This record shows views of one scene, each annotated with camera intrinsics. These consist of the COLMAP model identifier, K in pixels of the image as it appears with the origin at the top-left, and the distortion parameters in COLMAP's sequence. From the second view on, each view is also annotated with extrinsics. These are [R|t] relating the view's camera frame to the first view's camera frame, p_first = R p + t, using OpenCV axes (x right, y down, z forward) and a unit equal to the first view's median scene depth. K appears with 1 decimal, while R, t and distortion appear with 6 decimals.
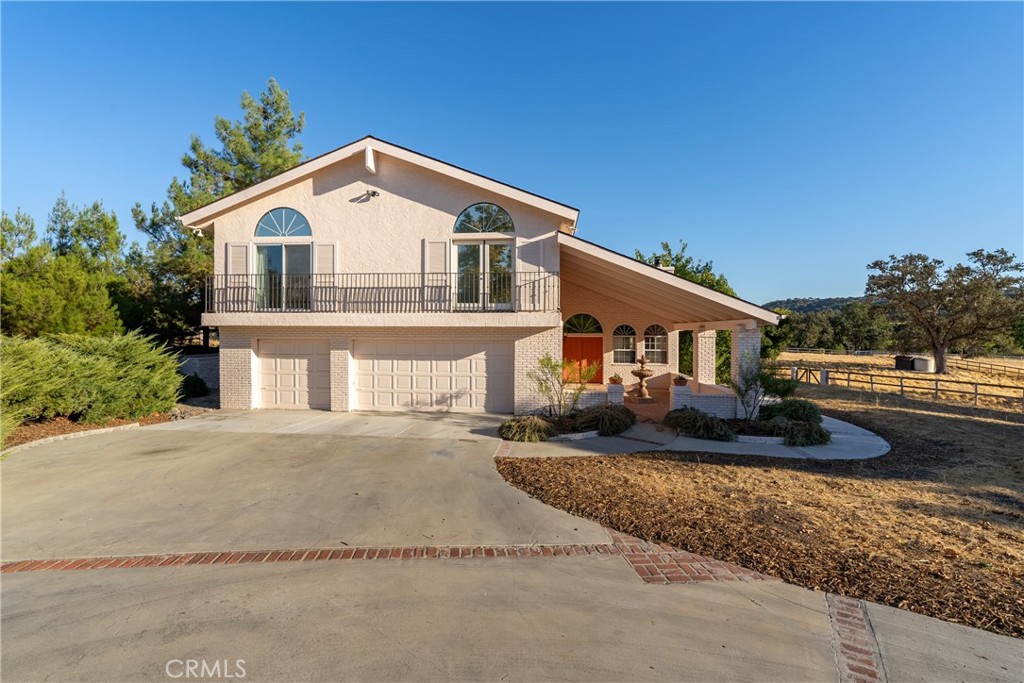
lens RADIAL K [[472.0, 0, 512.9], [0, 472.0, 334.4], [0, 0, 1]] dist [0.002177, 0.000401]
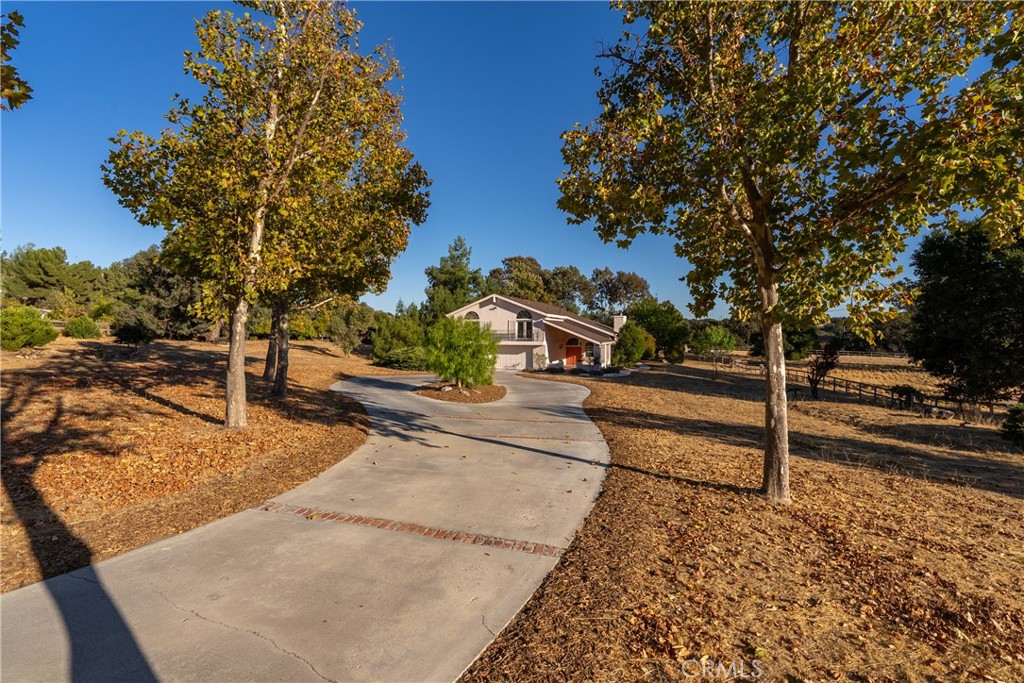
lens RADIAL K [[472.0, 0, 505.4], [0, 472.0, 339.9], [0, 0, 1]] dist [0.002177, 0.000401]
pose [[0.951628, 0.003773, -0.307228, 0.855782], [-0.000806, 0.999952, 0.009786, -0.086180], [0.307250, -0.009065, 0.951586, -2.322721]]
